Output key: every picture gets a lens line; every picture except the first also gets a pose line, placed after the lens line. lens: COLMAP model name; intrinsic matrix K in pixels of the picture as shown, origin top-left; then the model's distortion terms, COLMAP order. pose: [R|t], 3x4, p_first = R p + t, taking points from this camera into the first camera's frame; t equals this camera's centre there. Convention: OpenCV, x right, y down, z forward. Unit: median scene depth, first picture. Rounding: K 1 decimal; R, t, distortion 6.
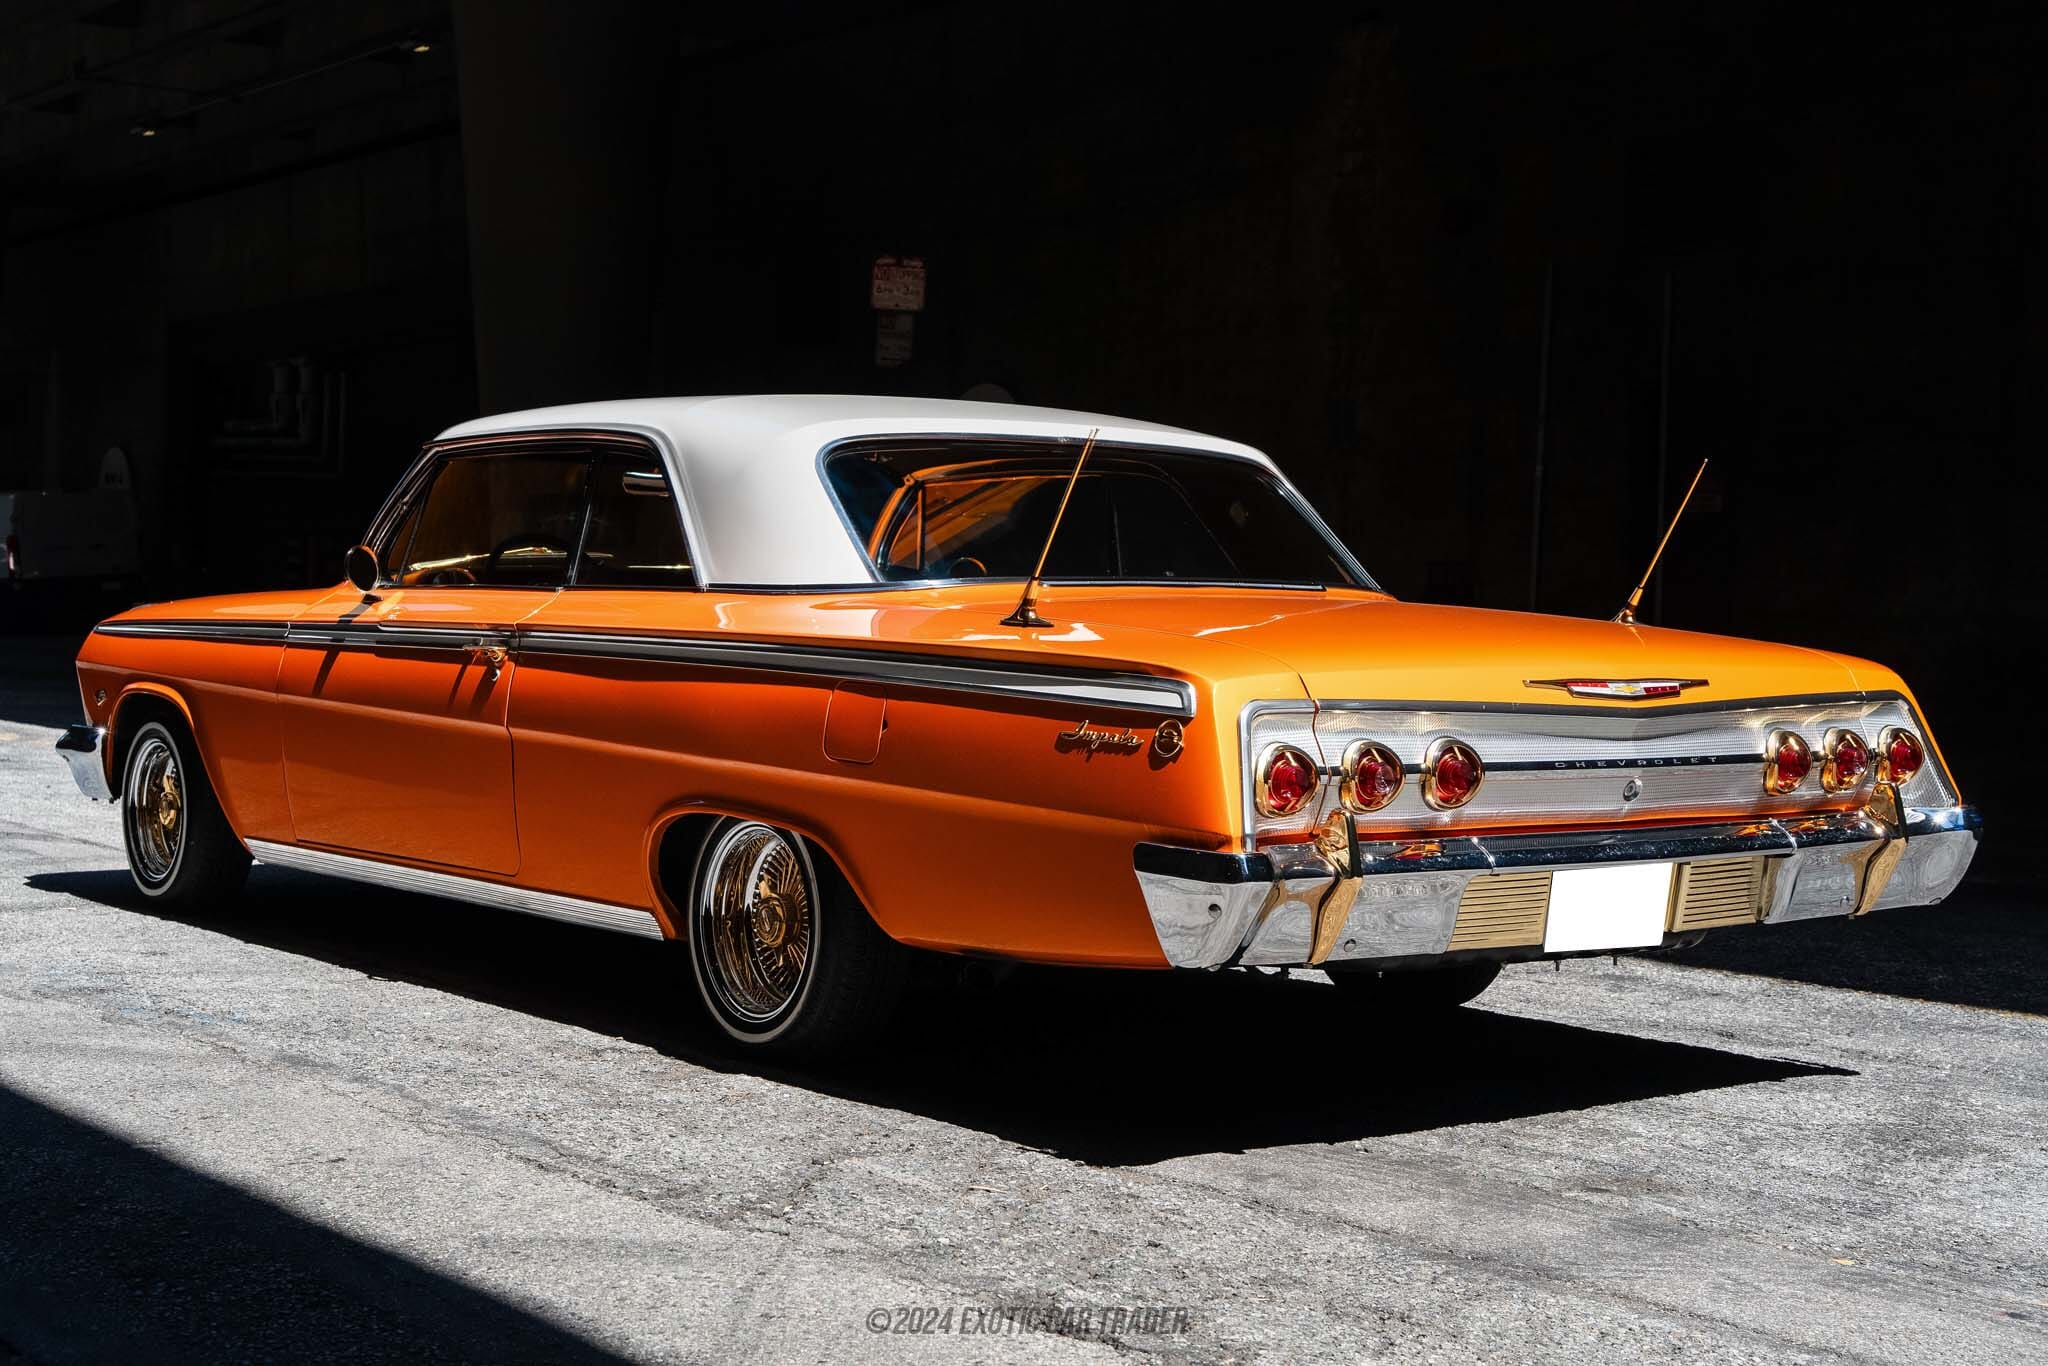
lens RADIAL K [[2979.7, 0, 1027.9], [0, 2979.7, 680.2], [0, 0, 1]] dist [-0.225615, 0.000000]
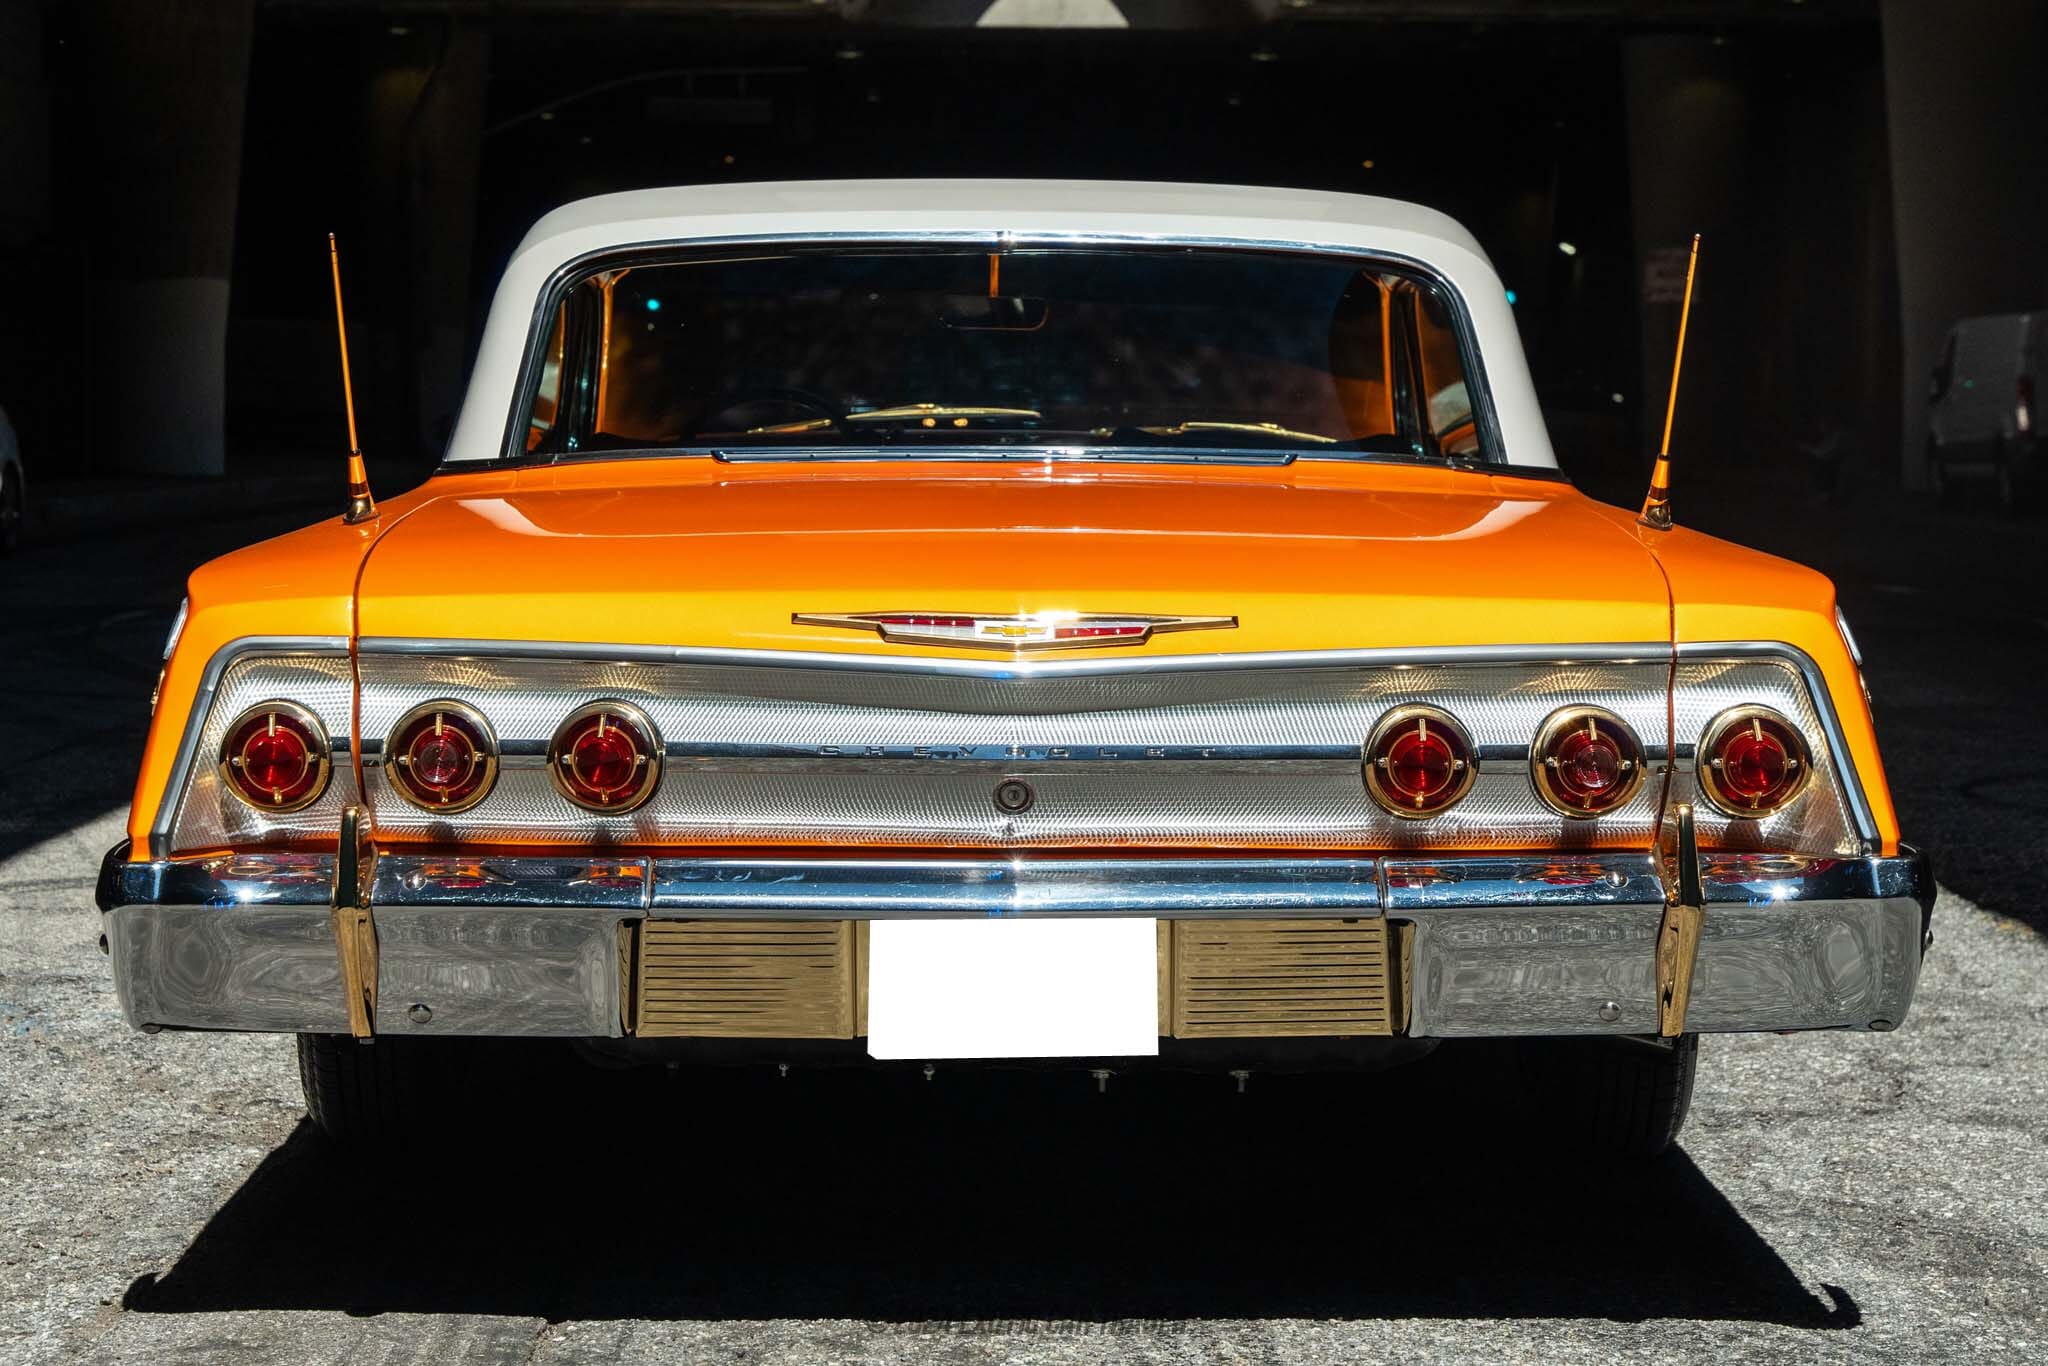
lens RADIAL K [[3874.0, 0, 1025.5], [0, 3874.0, 682.0], [0, 0, 1]] dist [0.024573, 0.000000]
pose [[0.816872, 0.024056, -0.576317, 0.670871], [-0.008268, 0.999516, 0.030002, -0.010795], [0.576760, -0.019743, 0.816675, 0.346199]]
